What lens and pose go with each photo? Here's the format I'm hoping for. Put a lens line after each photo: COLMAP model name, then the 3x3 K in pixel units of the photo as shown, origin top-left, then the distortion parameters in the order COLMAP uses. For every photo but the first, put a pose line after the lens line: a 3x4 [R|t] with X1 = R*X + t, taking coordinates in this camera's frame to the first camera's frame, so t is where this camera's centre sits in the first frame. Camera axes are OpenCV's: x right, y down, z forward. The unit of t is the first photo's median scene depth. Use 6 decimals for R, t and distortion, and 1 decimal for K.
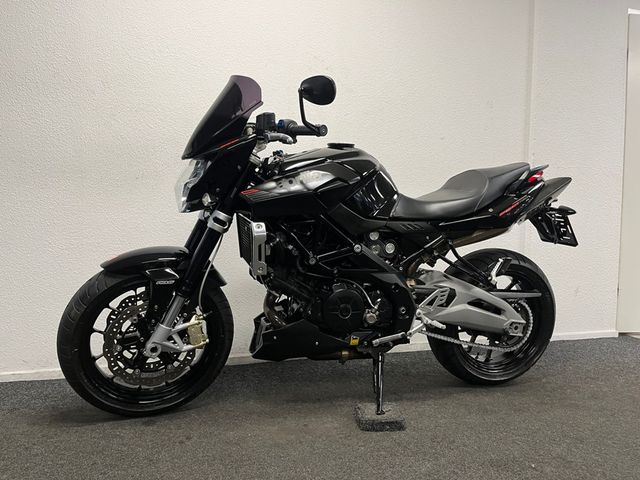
lens RADIAL K [[487.0, 0, 317.9], [0, 487.0, 242.5], [0, 0, 1]] dist [0.039280, -0.021844]
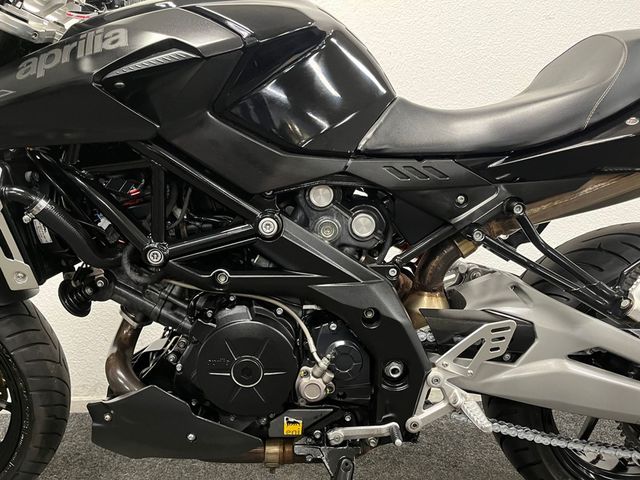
lens RADIAL K [[487.0, 0, 333.2], [0, 487.0, 239.7], [0, 0, 1]] dist [0.039280, -0.021844]
pose [[0.967570, 0.005159, -0.252548, 0.235083], [0.008697, 0.998518, 0.053719, 0.001510], [0.252451, -0.054173, 0.966092, 0.594847]]
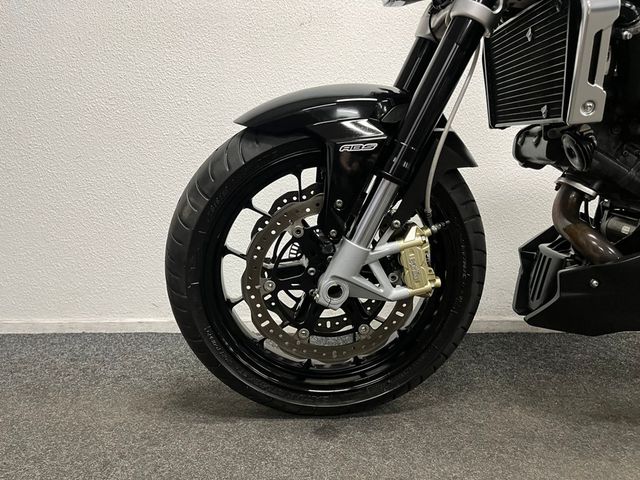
lens RADIAL K [[487.0, 0, 322.8], [0, 487.0, 240.0], [0, 0, 1]] dist [0.039280, -0.021844]
pose [[0.950496, 0.014201, -0.310411, -0.178471], [0.004619, 0.998199, 0.059811, 0.125922], [0.310702, -0.058284, 0.948719, 0.489984]]
